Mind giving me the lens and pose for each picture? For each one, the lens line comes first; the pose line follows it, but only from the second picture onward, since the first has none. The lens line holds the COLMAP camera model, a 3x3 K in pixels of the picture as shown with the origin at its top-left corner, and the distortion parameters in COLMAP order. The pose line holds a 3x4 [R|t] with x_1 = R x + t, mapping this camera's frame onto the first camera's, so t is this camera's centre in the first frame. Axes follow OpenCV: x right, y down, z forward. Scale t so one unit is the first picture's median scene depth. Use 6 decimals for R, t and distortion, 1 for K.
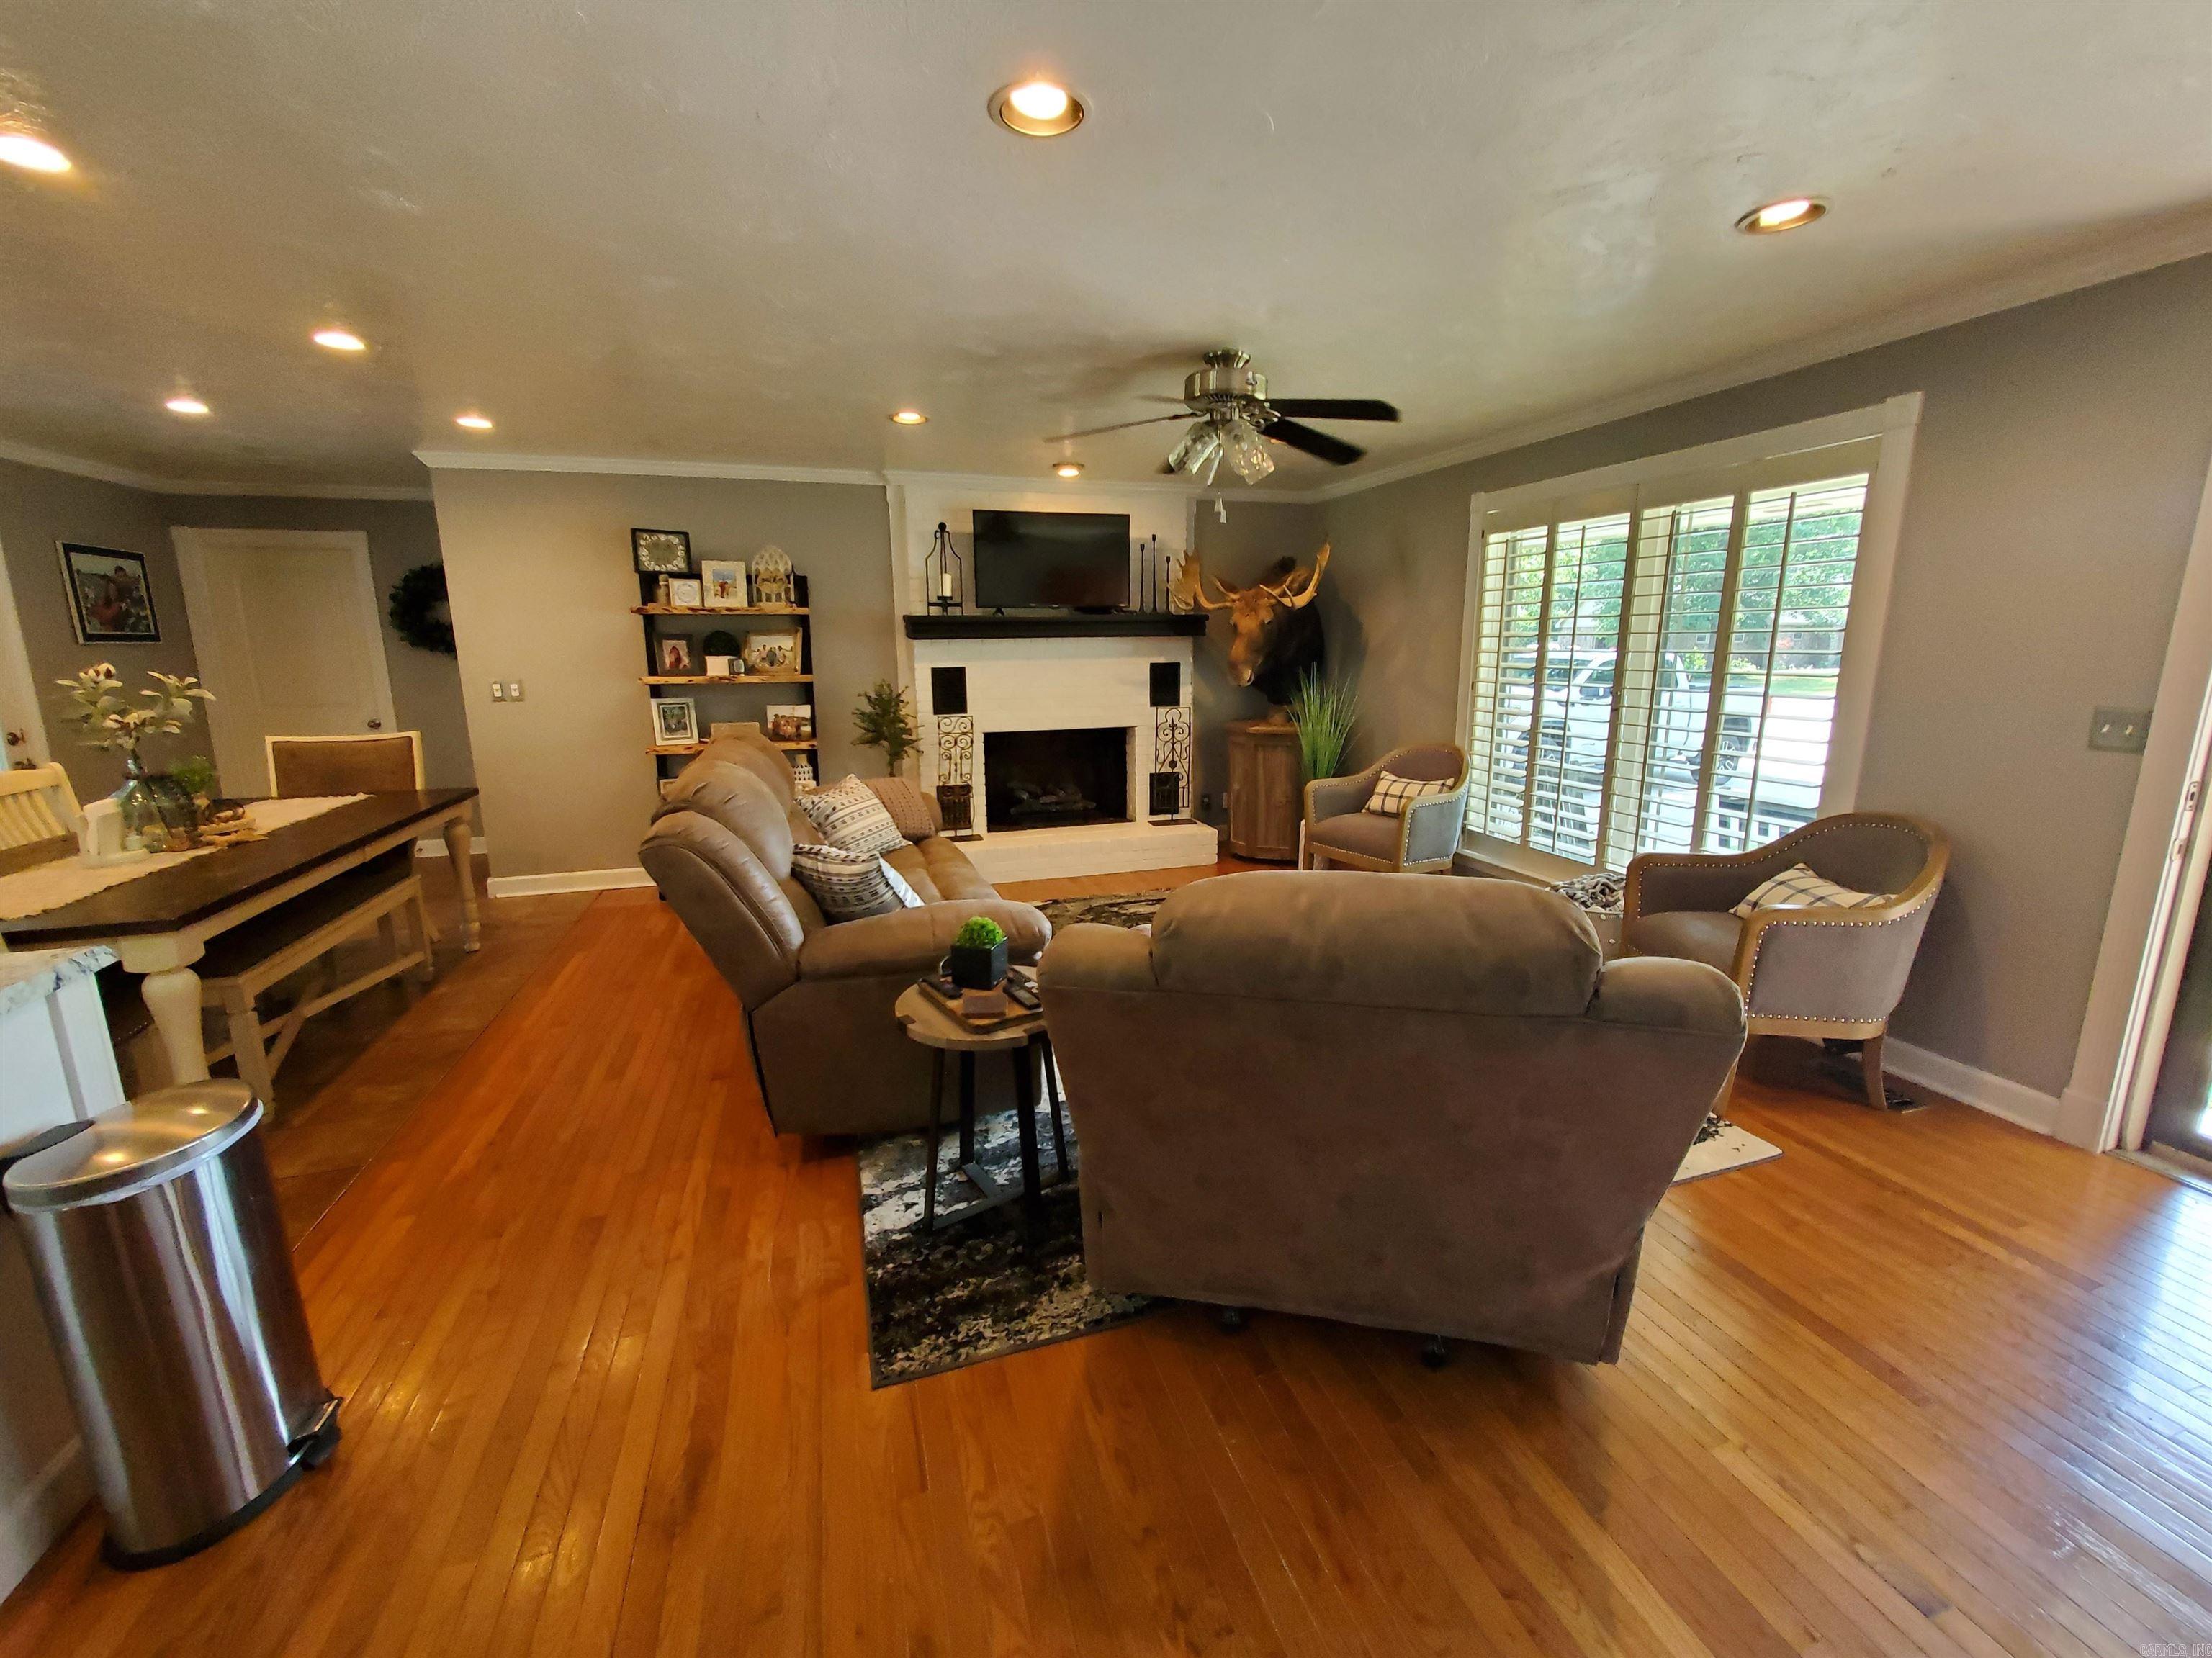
lens RADIAL K [[893.0, 0, 1109.1], [0, 893.0, 819.1], [0, 0, 1]] dist [-0.006784, 0.000094]
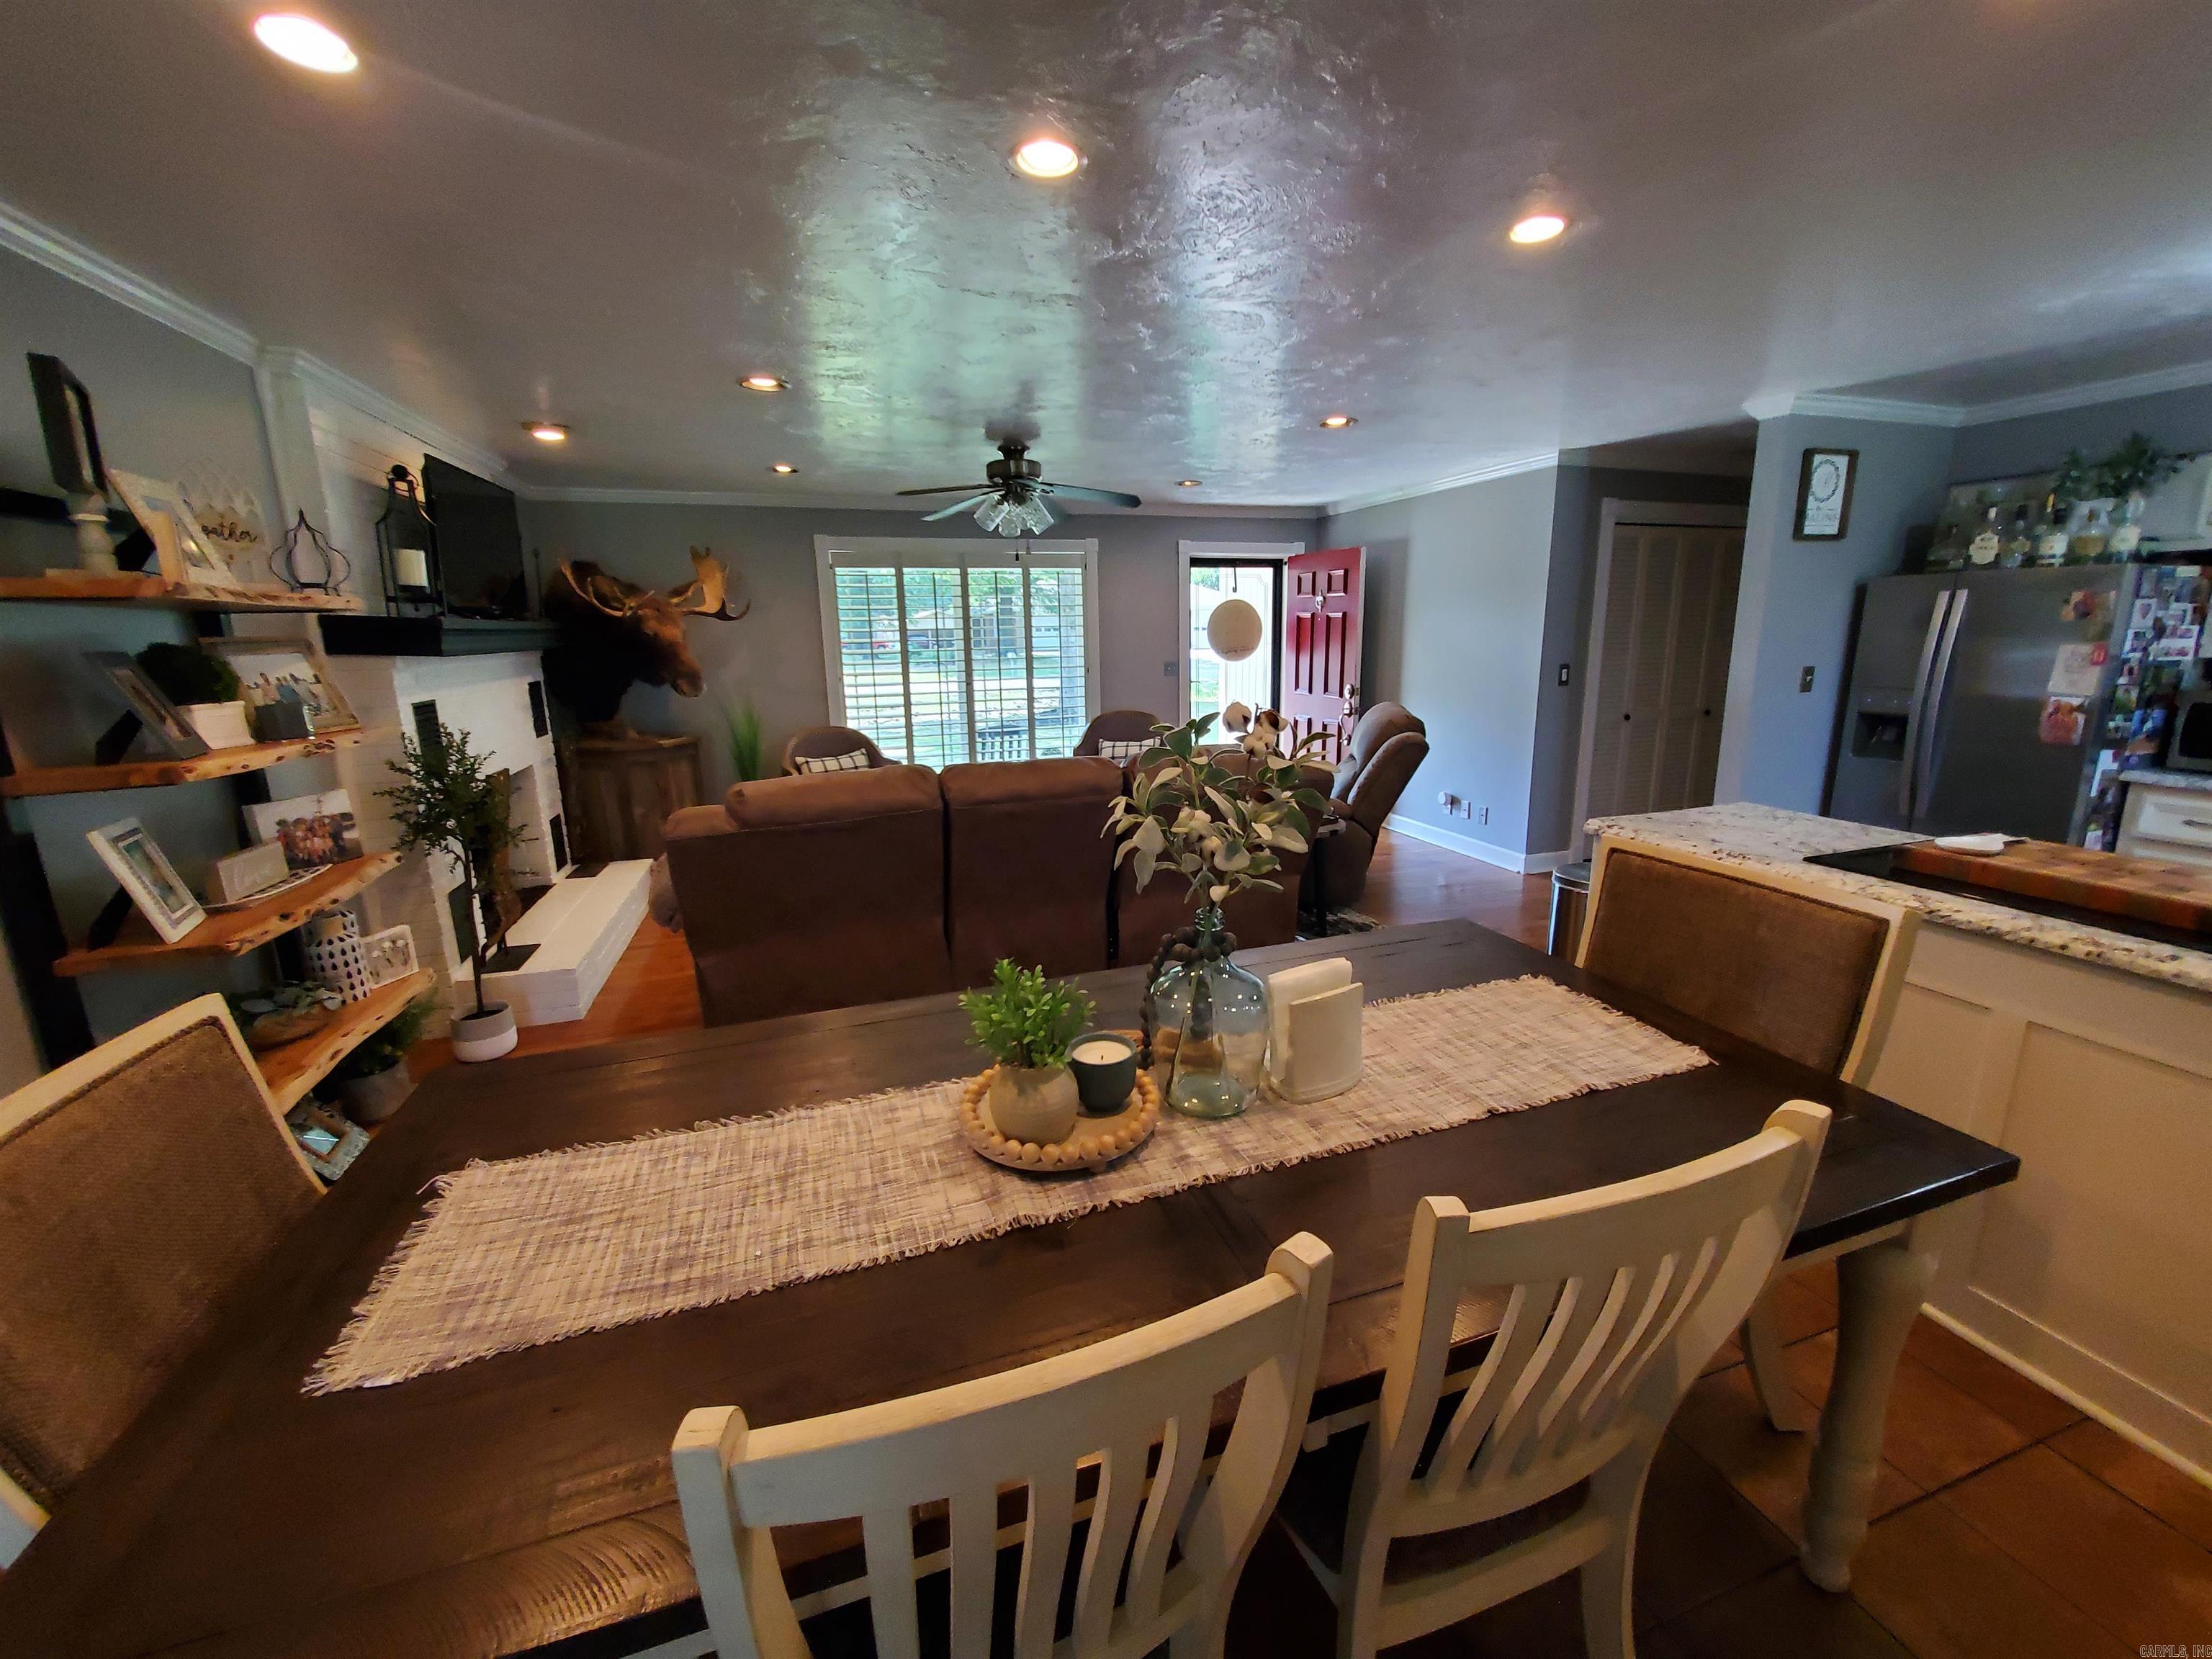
lens RADIAL K [[878.8, 0, 1109.3], [0, 878.8, 816.3], [0, 0, 1]] dist [-0.001695, 0.000026]
pose [[-0.019780, -0.199629, 0.979672, -0.862299], [0.215766, 0.955922, 0.199145, -0.121424], [-0.976245, 0.215319, 0.024165, 0.579431]]
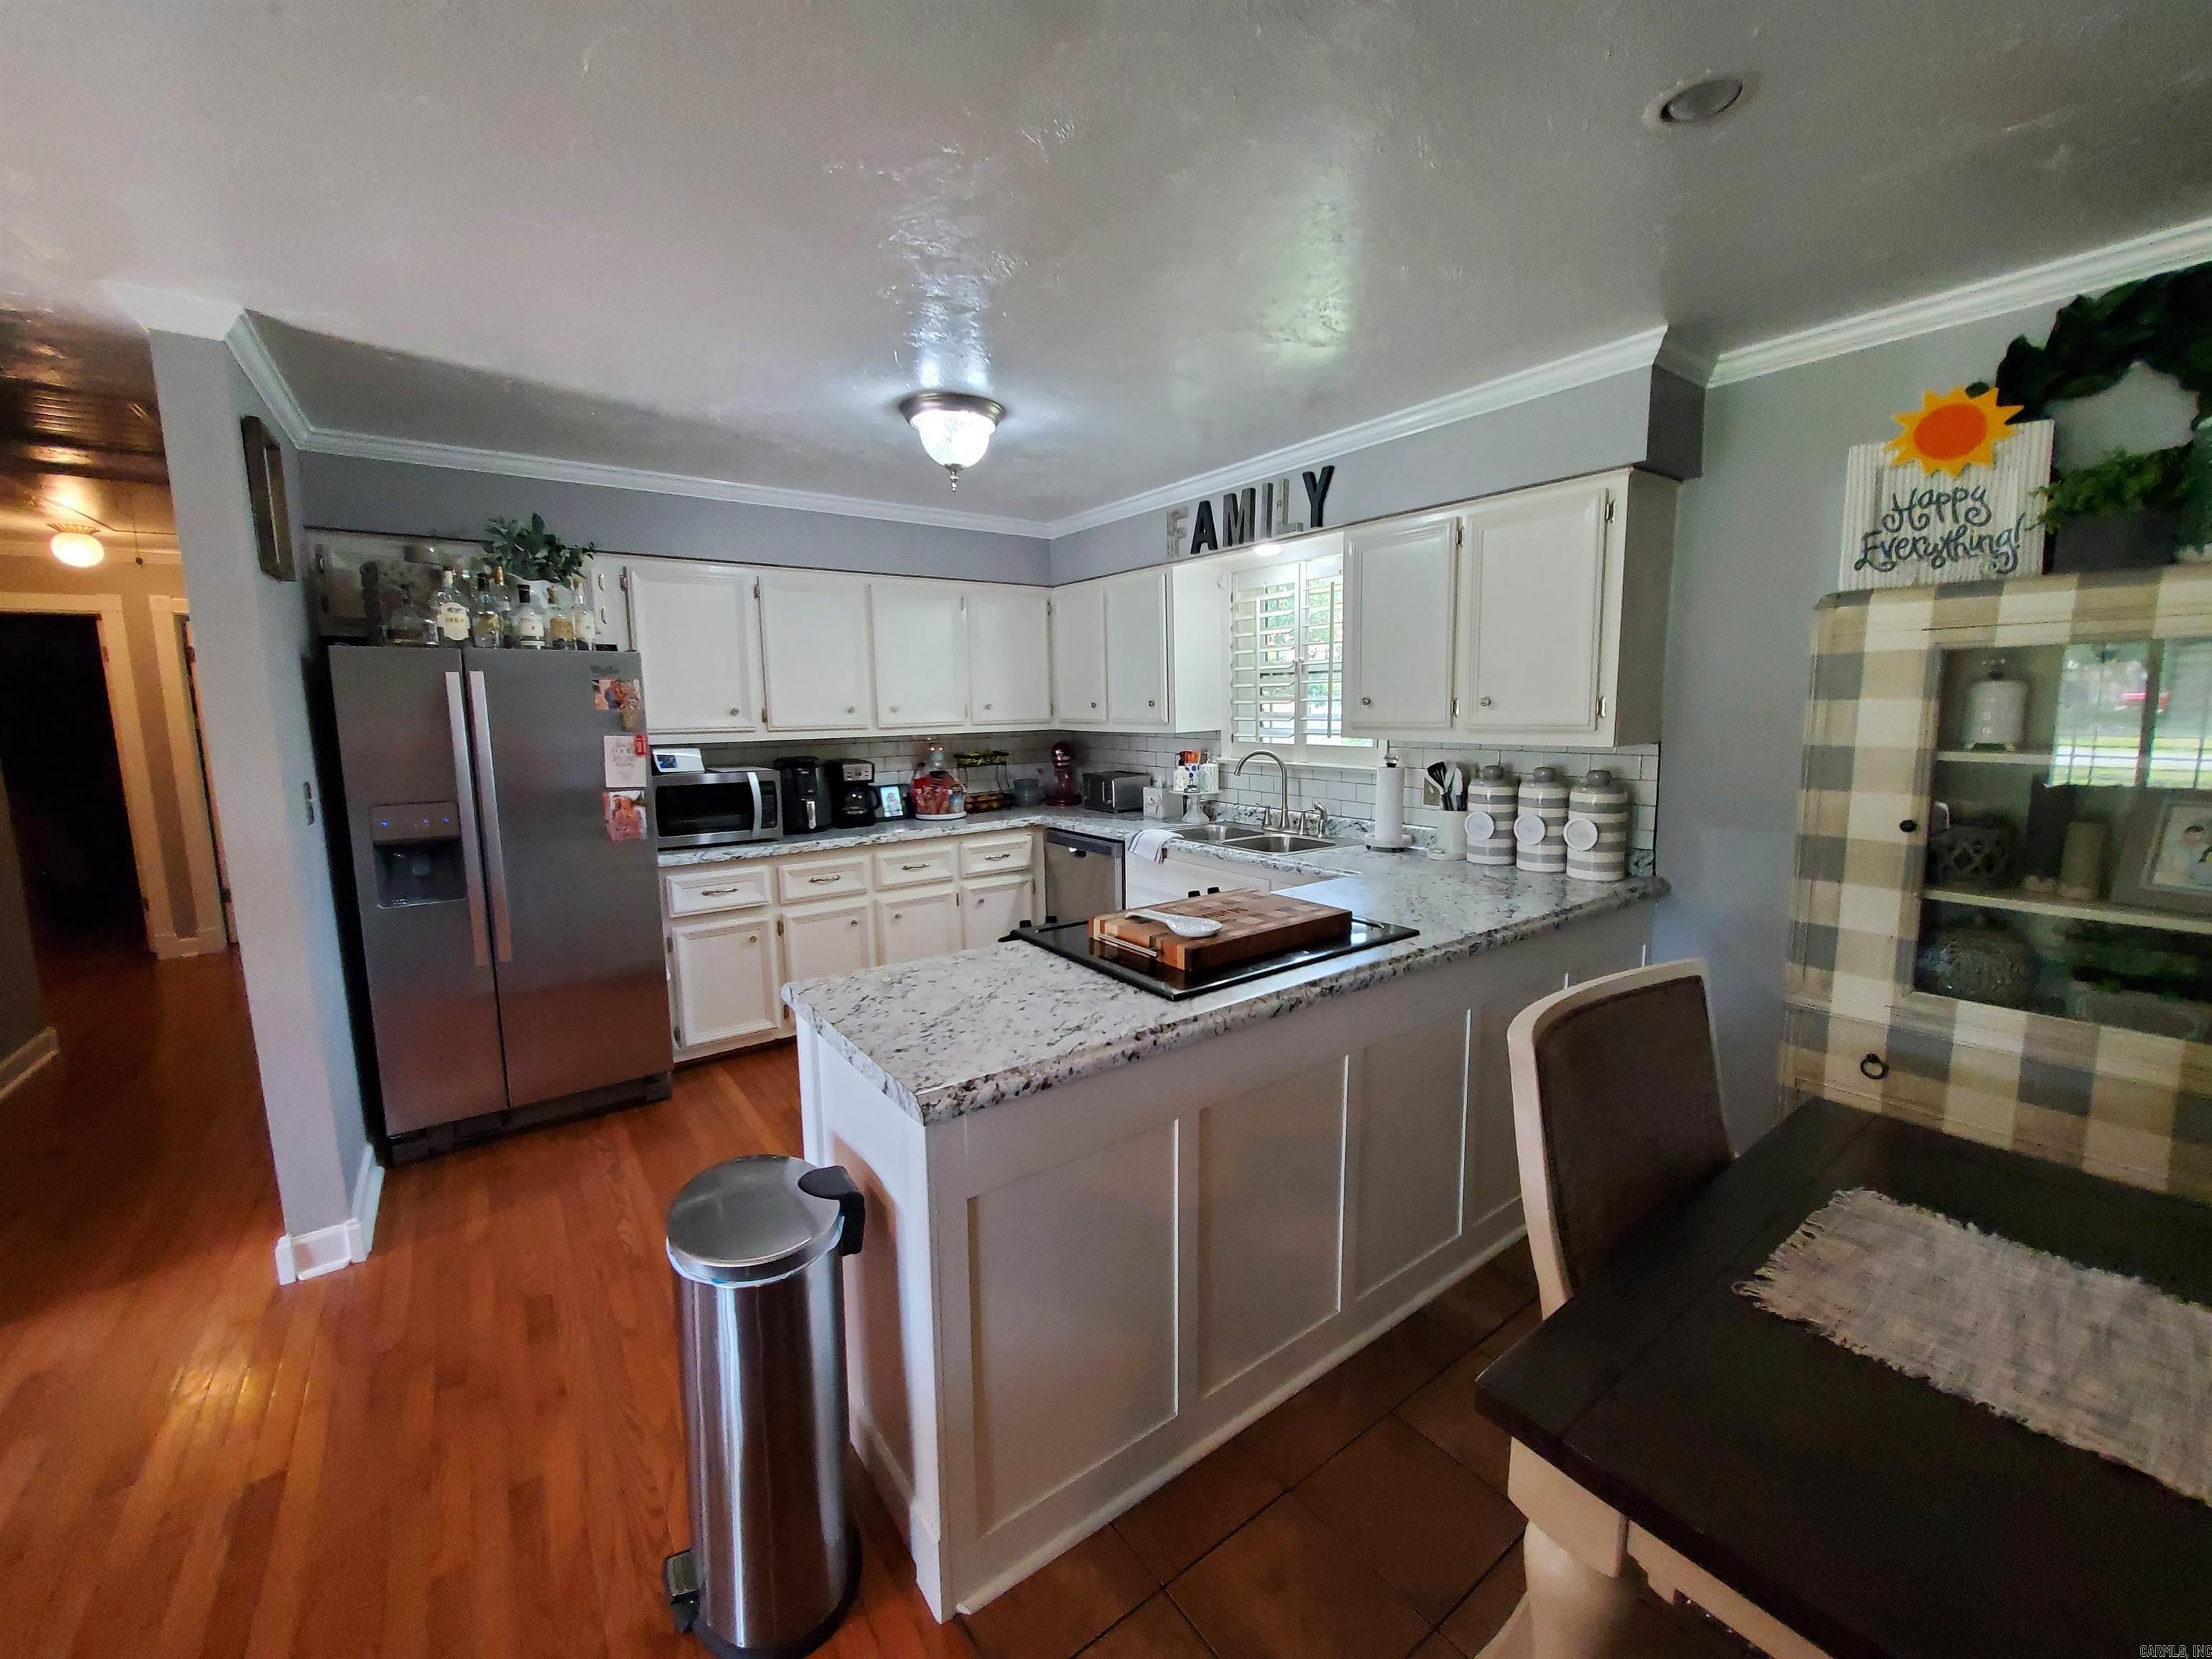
lens RADIAL K [[878.8, 0, 1109.3], [0, 878.8, 816.3], [0, 0, 1]] dist [-0.001695, 0.000026]
pose [[-0.946710, 0.058425, -0.316743, -0.335944], [-0.047388, 0.947443, 0.316397, -0.113012], [0.318581, 0.314546, -0.894185, 0.532239]]
